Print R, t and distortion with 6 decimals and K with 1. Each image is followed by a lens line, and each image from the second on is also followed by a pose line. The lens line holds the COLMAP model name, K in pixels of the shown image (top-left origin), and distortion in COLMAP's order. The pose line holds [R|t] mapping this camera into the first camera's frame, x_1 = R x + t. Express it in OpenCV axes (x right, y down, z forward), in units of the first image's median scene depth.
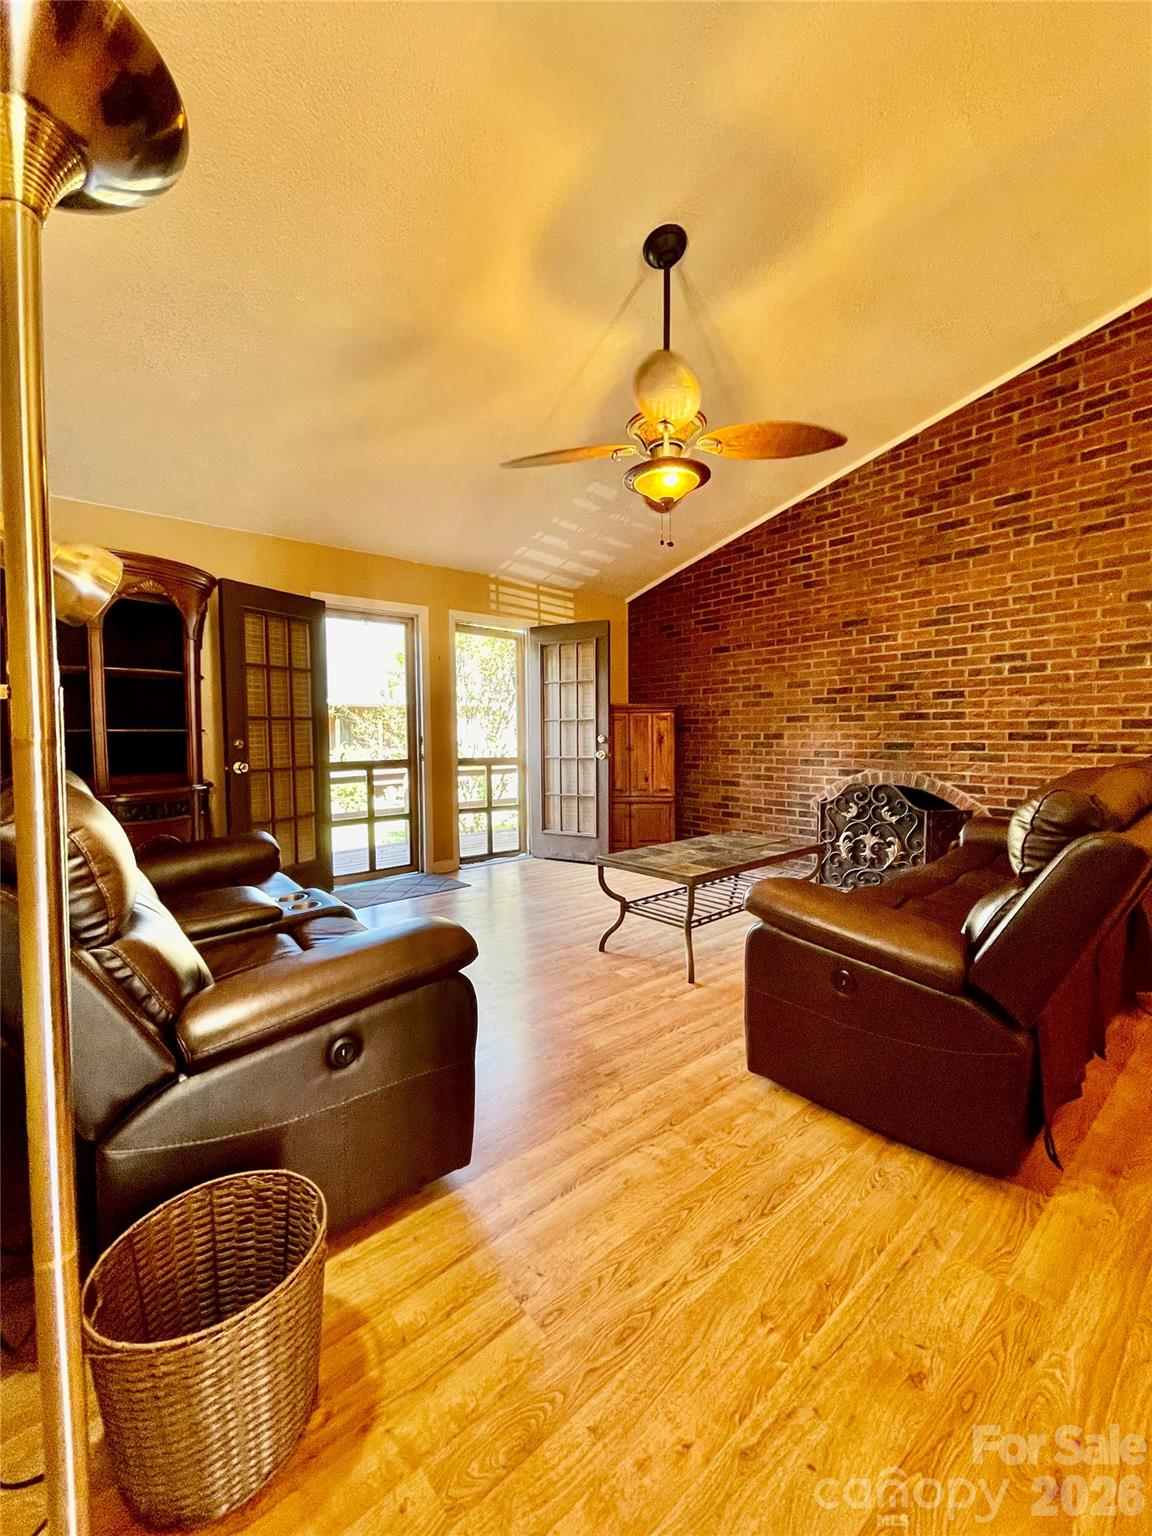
lens RADIAL K [[623.3, 0, 570.8], [0, 623.3, 758.0], [0, 0, 1]] dist [0.001922, 0.000487]
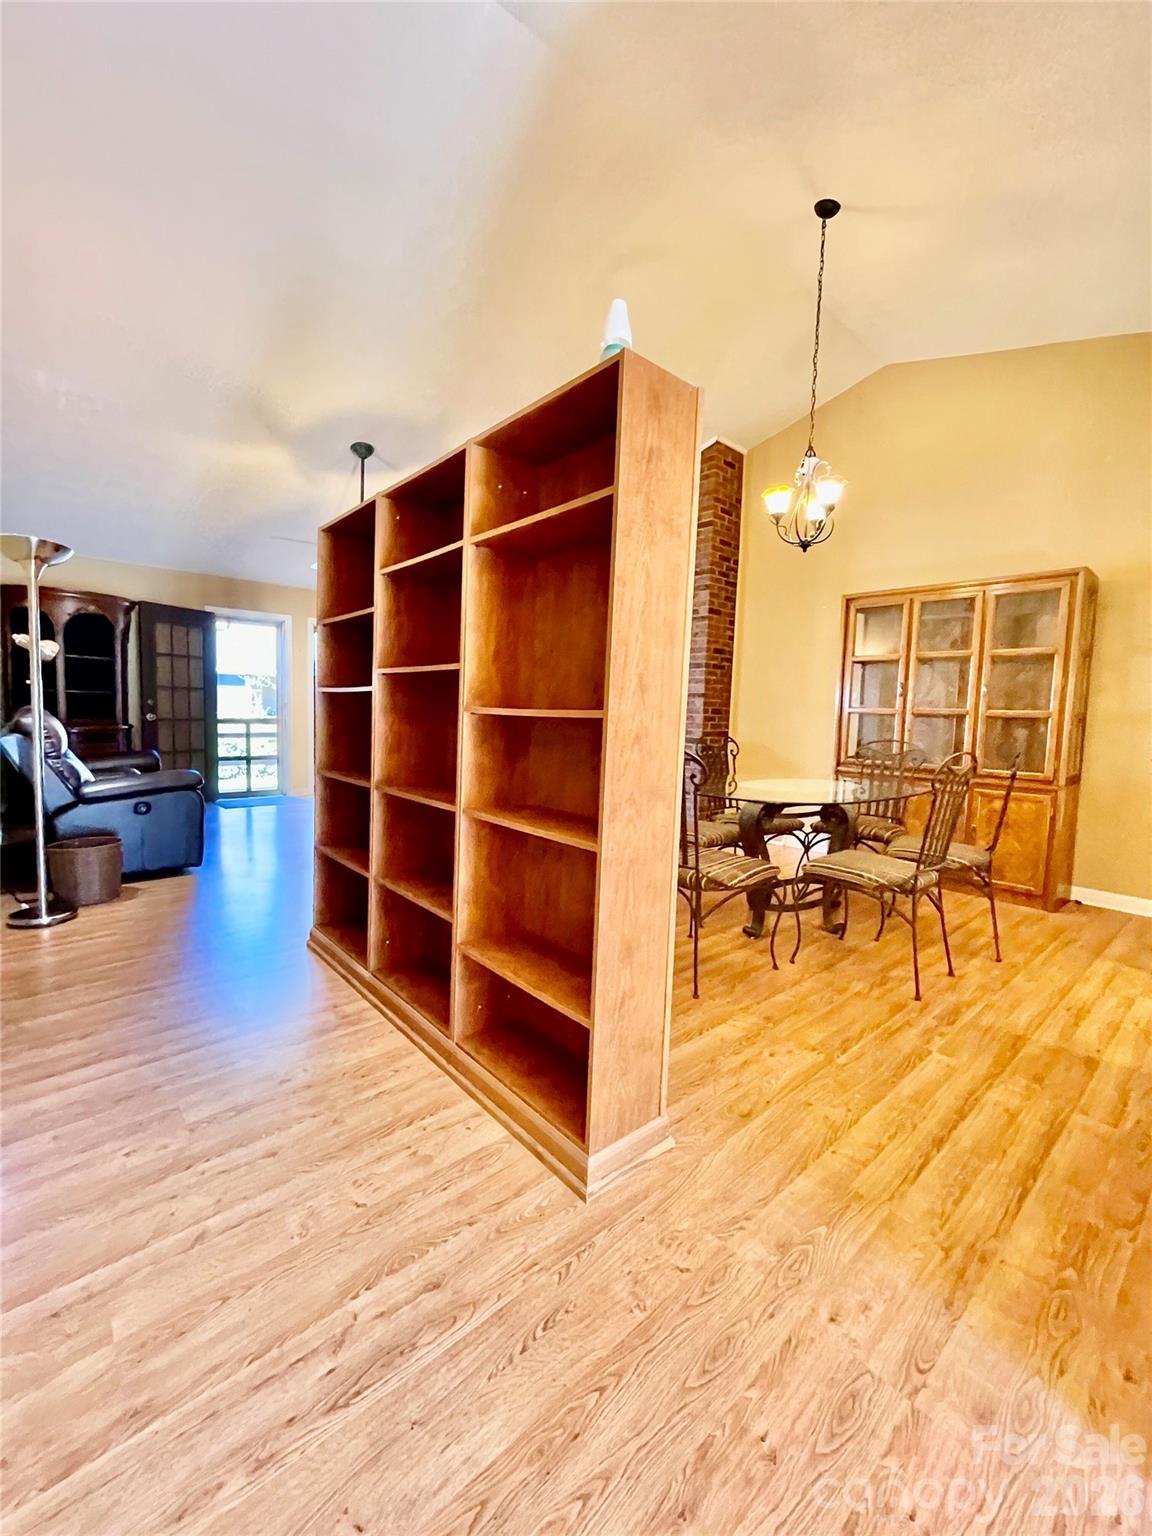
lens RADIAL K [[618.1, 0, 565.8], [0, 618.1, 773.5], [0, 0, 1]] dist [-0.011788, 0.000002]
pose [[0.998736, 0.044756, 0.022881, 0.557870], [-0.046035, 0.997207, 0.058818, 0.019196], [-0.020185, -0.059797, 0.998006, -0.680744]]
